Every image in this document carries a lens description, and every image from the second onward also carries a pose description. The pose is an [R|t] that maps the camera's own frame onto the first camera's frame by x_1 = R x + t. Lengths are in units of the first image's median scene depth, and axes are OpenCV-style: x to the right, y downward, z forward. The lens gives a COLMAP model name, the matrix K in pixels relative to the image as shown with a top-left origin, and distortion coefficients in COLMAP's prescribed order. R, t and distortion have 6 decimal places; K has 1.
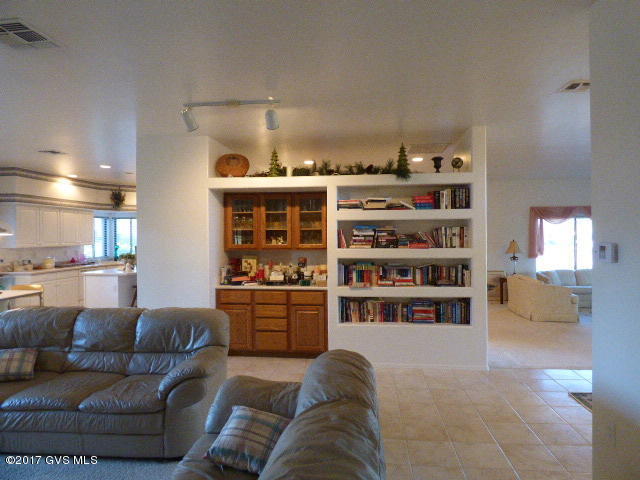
lens RADIAL K [[392.1, 0, 325.2], [0, 392.1, 238.0], [0, 0, 1]] dist [-0.002979, -0.000641]
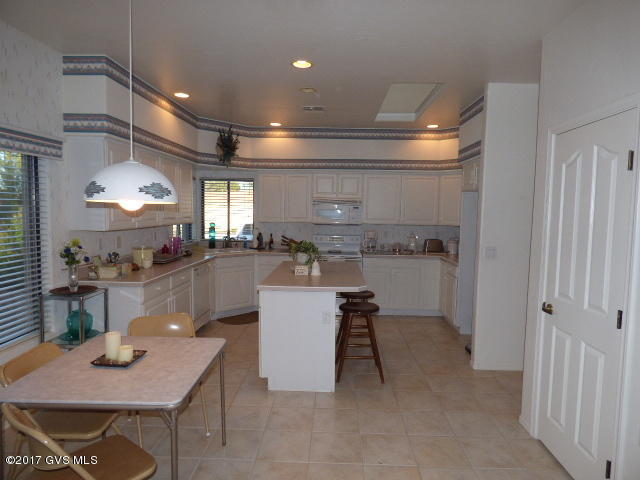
lens RADIAL K [[392.1, 0, 325.2], [0, 392.1, 238.0], [0, 0, 1]] dist [-0.002979, -0.000641]
pose [[0.997444, 0.014287, 0.070007, -0.455754], [-0.018945, 0.997618, 0.066330, -0.001969], [-0.068893, -0.067486, 0.995339, 0.410603]]
